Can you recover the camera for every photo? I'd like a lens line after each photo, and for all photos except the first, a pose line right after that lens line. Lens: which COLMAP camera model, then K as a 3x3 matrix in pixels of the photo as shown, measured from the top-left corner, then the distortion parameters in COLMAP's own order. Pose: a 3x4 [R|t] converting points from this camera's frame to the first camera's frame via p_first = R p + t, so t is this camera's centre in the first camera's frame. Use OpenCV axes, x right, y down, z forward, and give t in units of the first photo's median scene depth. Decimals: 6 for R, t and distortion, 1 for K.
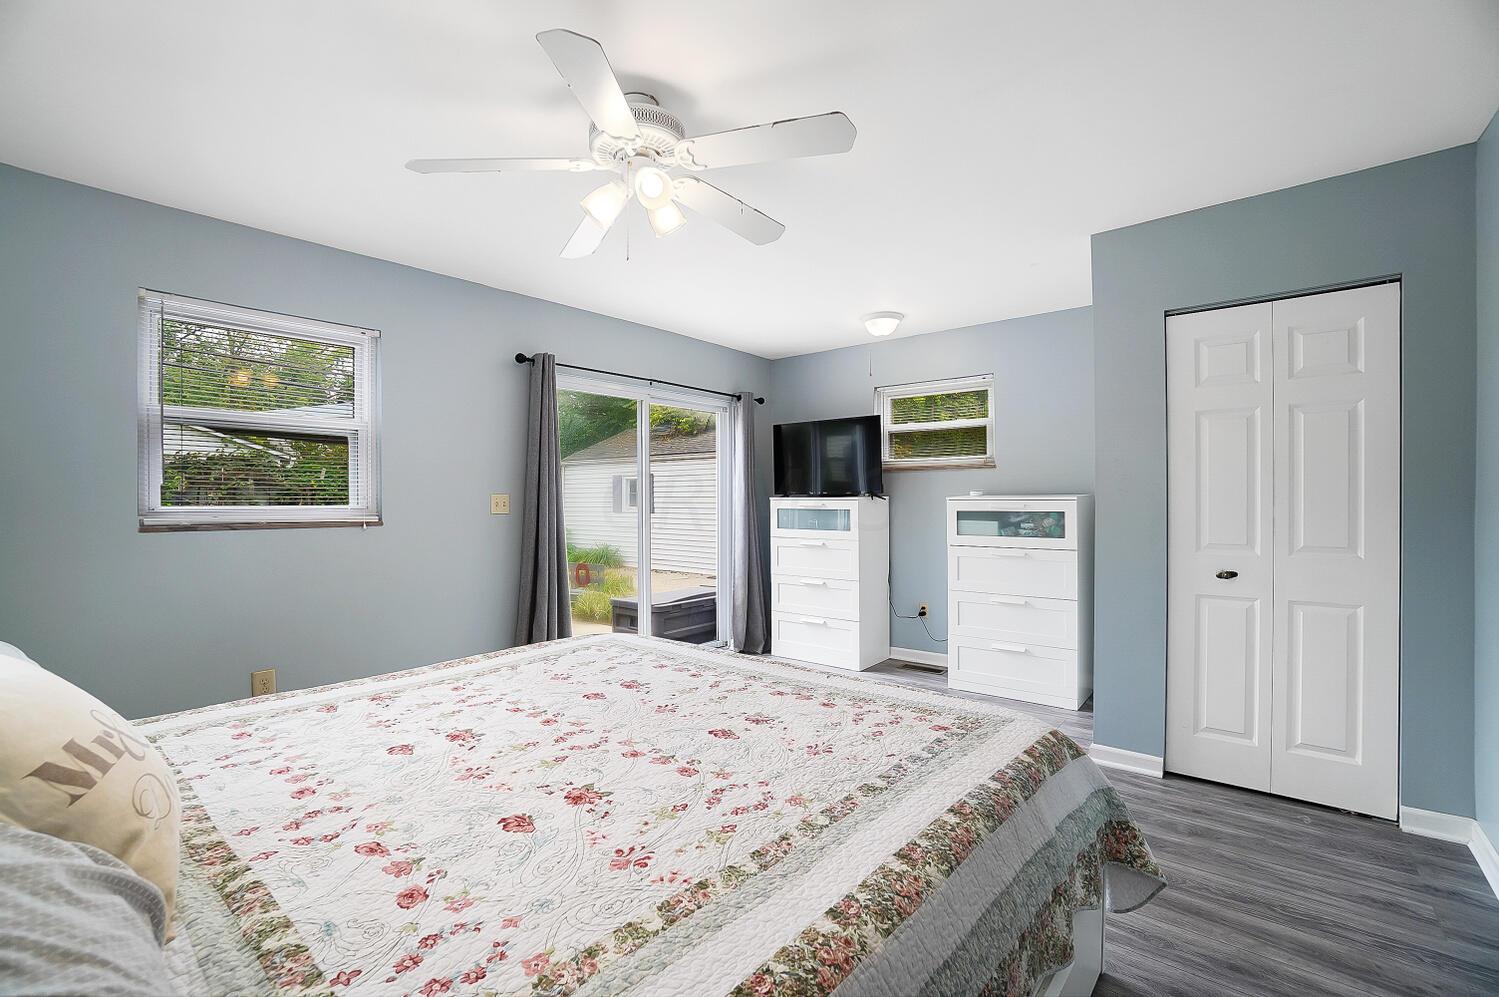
lens RADIAL K [[670.3, 0, 748.2], [0, 670.3, 489.7], [0, 0, 1]] dist [-0.059834, 0.021594]
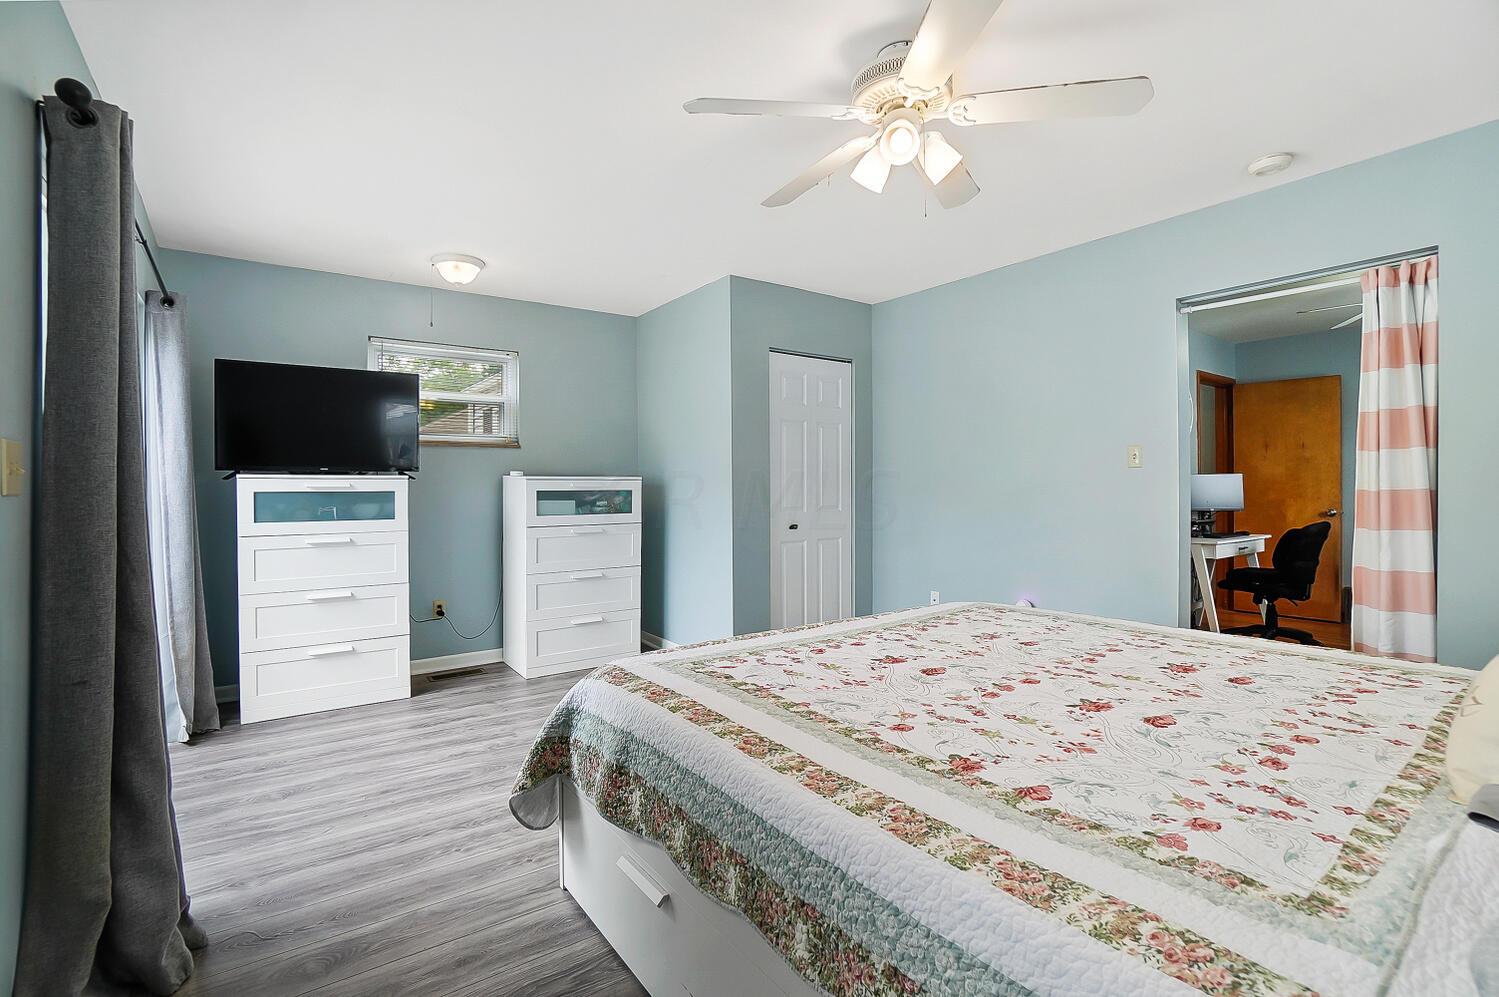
lens RADIAL K [[670.3, 0, 748.2], [0, 670.3, 489.7], [0, 0, 1]] dist [-0.059834, 0.021594]
pose [[0.217347, 0.001233, 0.976094, -0.623070], [-0.006021, 0.999982, 0.000077, 0.031496], [-0.976076, -0.005894, 0.217350, 0.549708]]
